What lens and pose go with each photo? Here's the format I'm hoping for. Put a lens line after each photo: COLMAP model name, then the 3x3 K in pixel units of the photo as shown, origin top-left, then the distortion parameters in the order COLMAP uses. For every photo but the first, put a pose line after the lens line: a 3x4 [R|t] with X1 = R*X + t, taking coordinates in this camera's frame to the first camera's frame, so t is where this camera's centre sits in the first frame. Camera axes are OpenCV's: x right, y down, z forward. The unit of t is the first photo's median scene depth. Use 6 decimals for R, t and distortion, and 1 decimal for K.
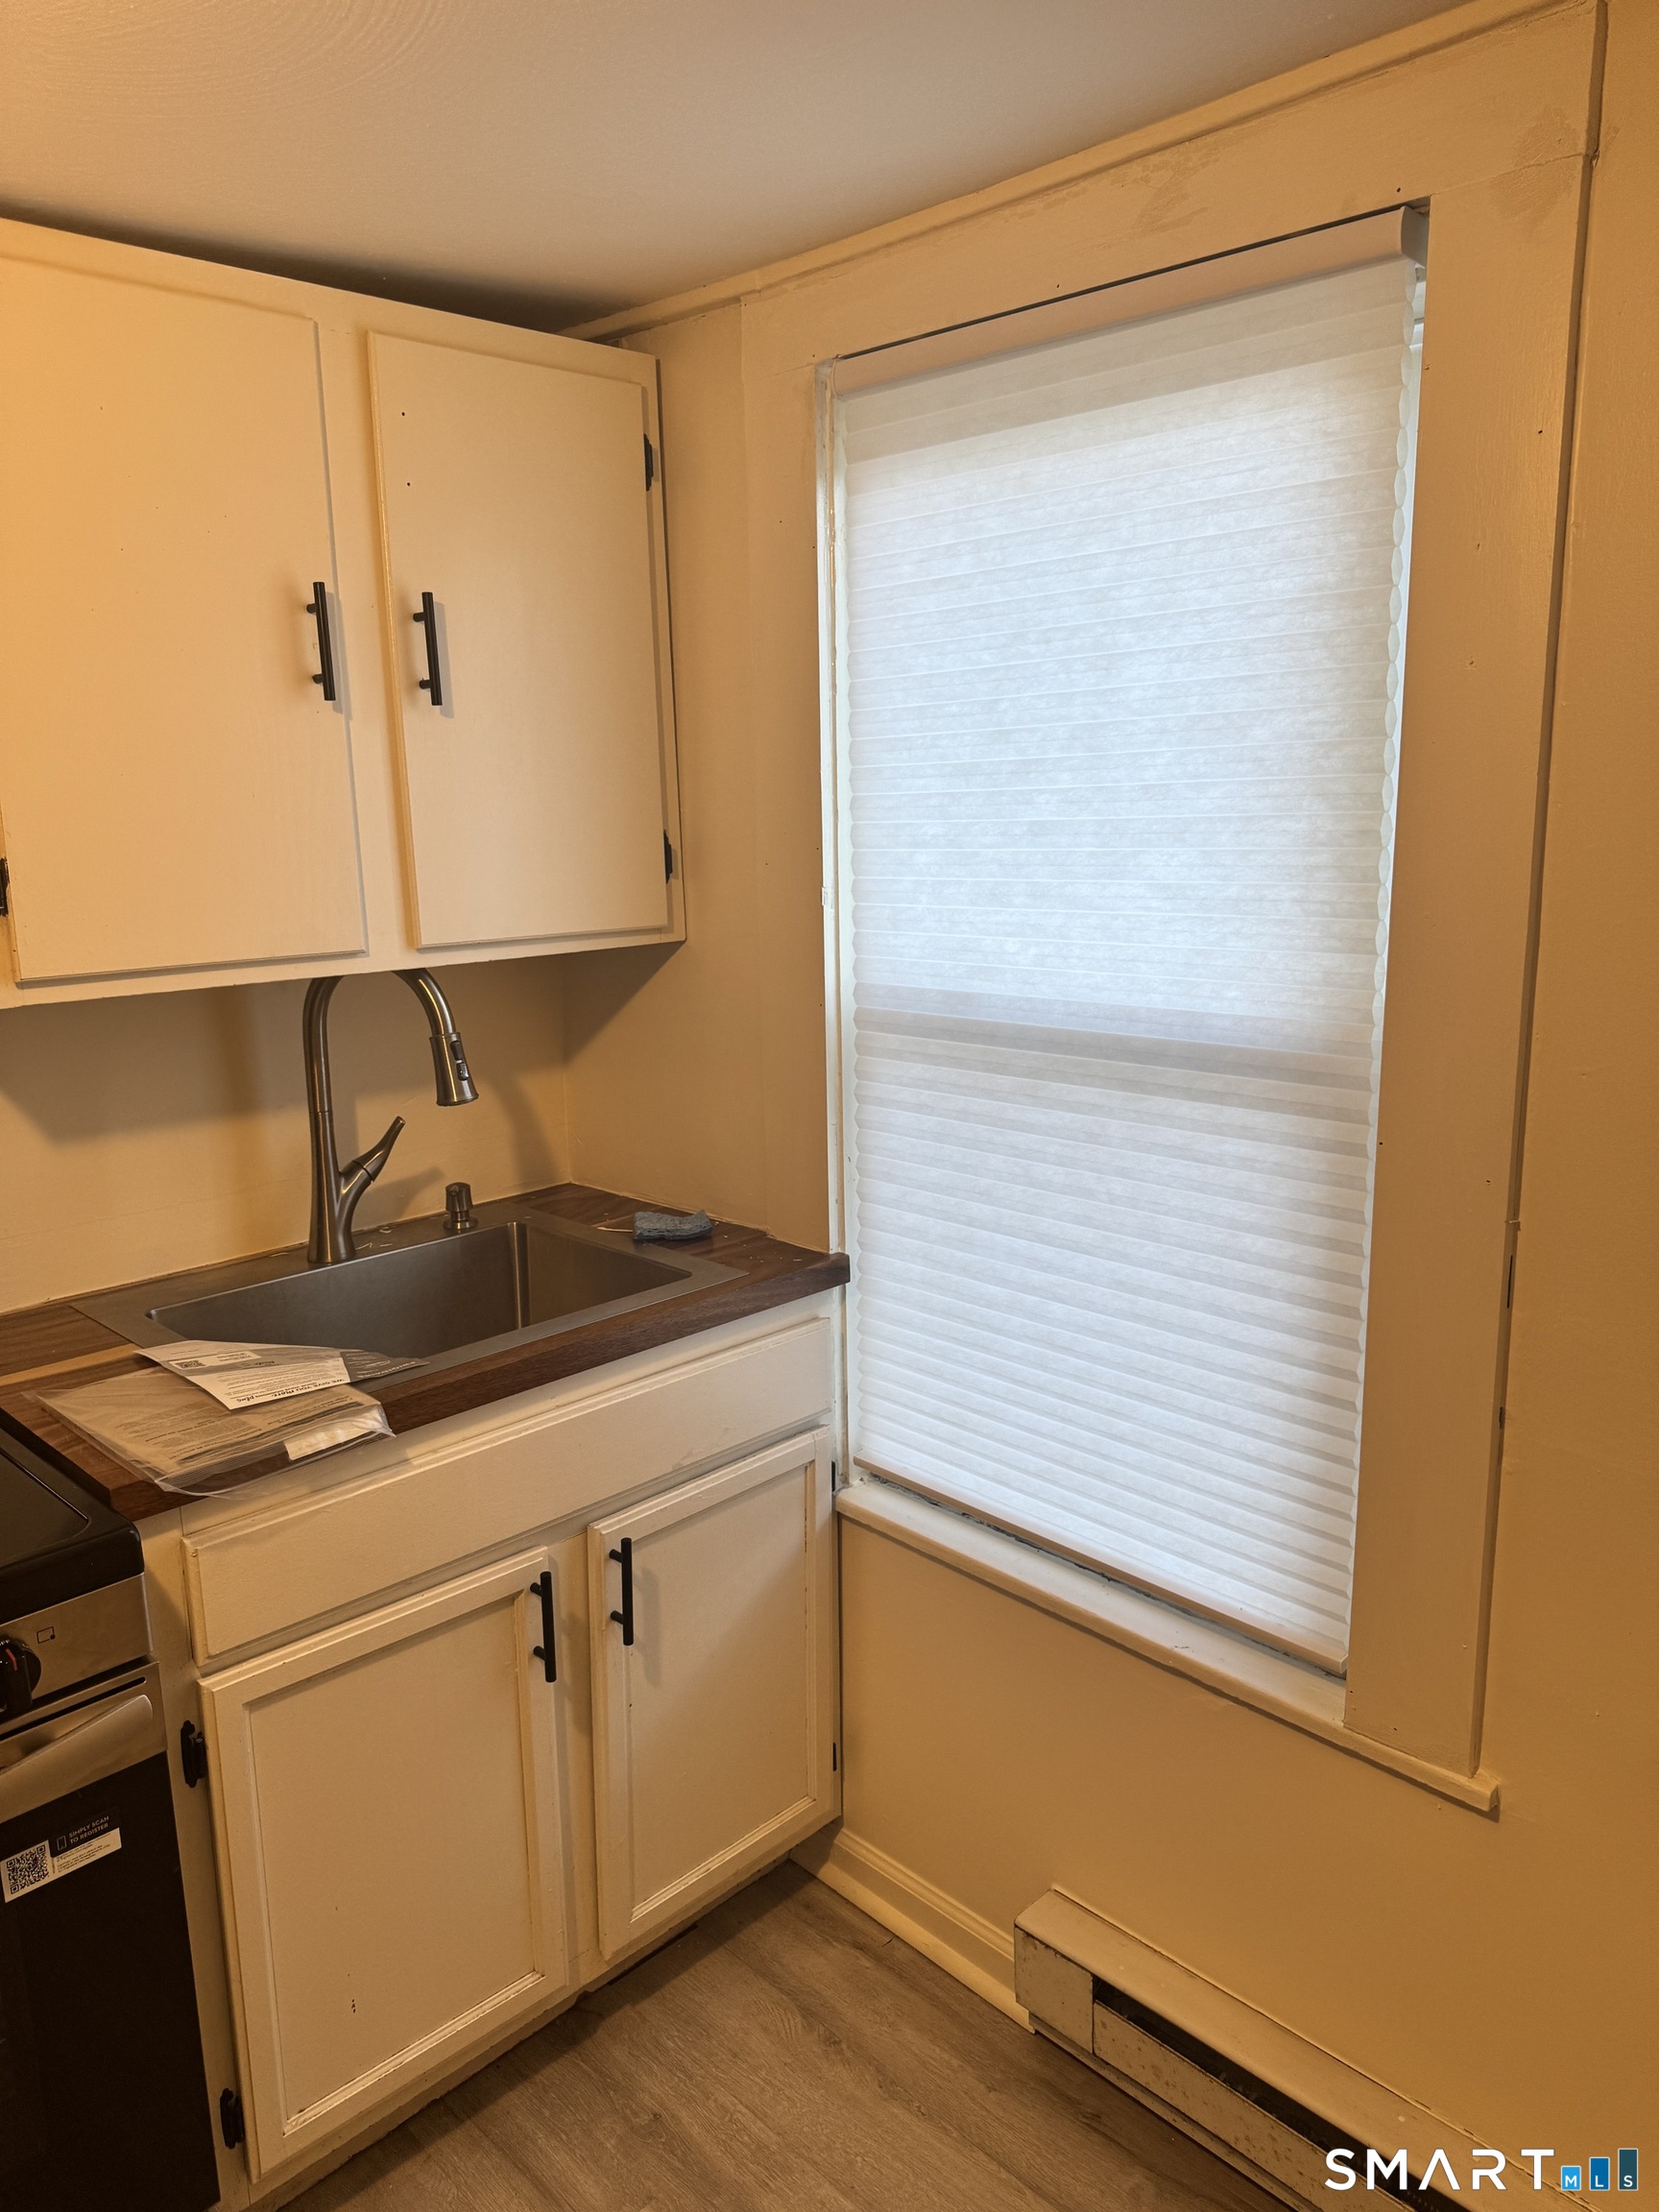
lens RADIAL K [[1560.4, 0, 866.3], [0, 1560.4, 1089.2], [0, 0, 1]] dist [0.040489, -0.048112]
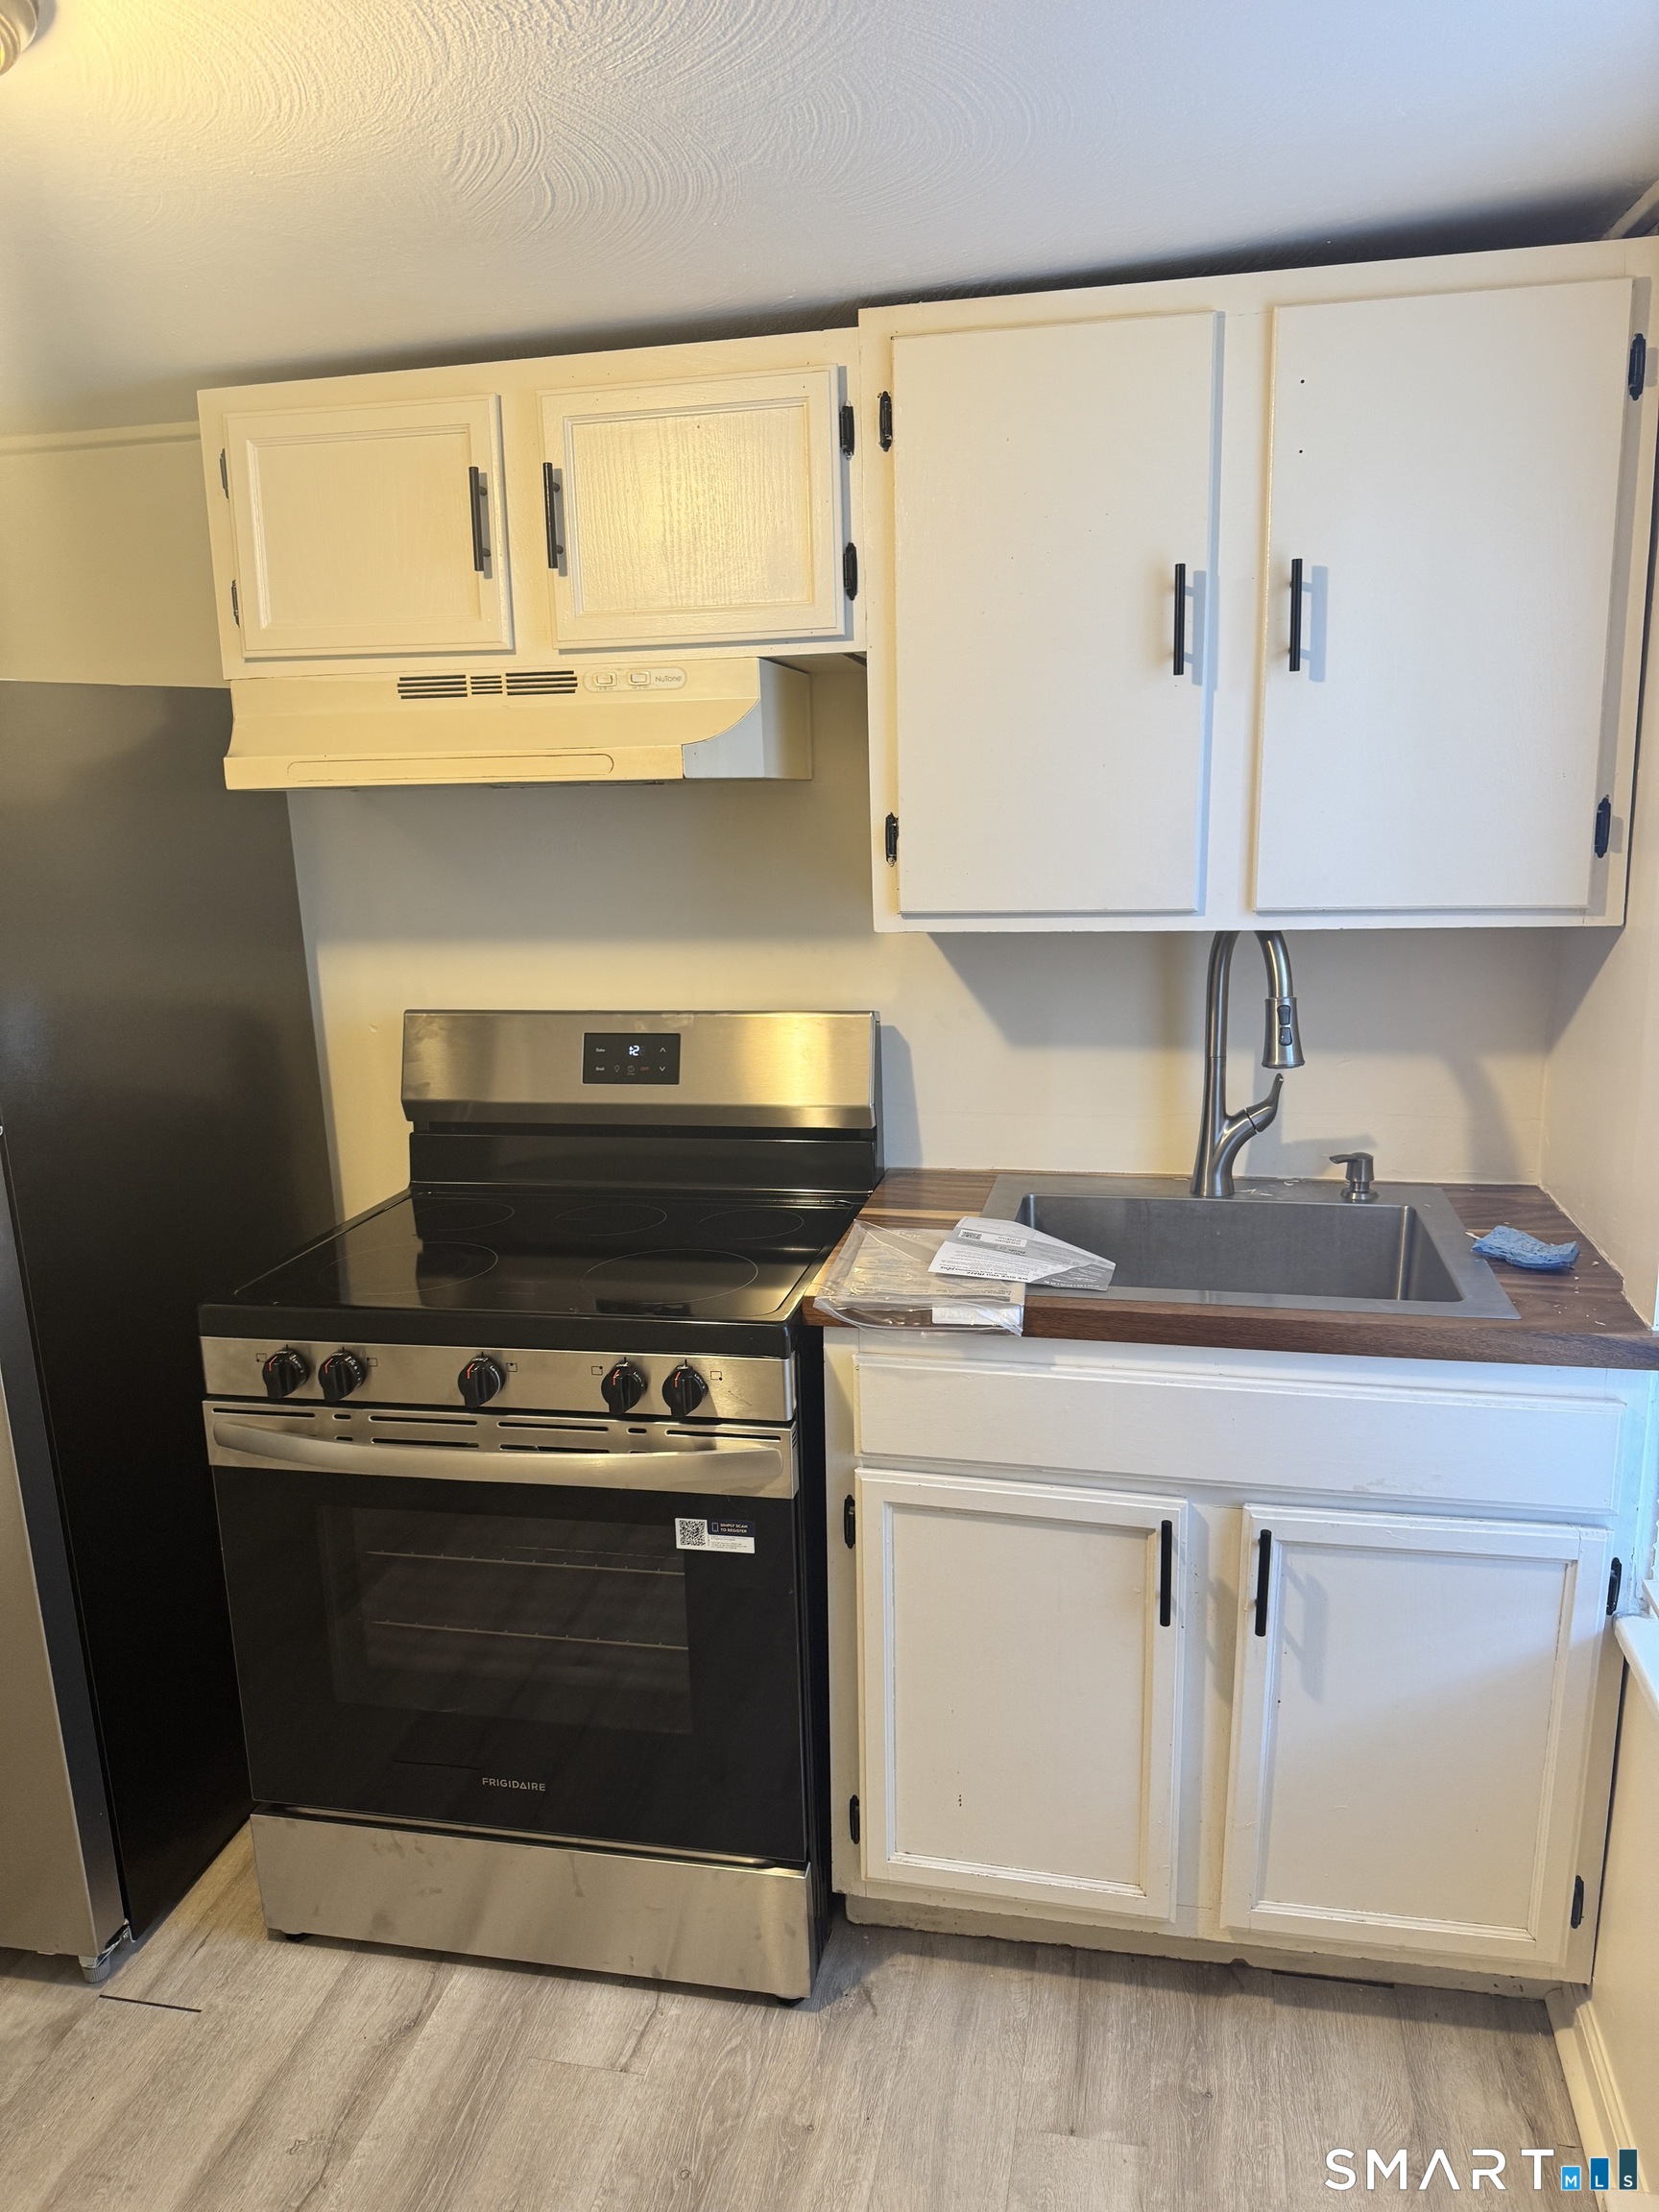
lens RADIAL K [[1560.4, 0, 837.7], [0, 1560.4, 1099.3], [0, 0, 1]] dist [0.040489, -0.048112]
pose [[0.549330, 0.177434, -0.816550, 0.429782], [-0.145457, 0.982581, 0.115657, -0.047762], [0.822848, 0.055240, 0.565570, 0.201885]]
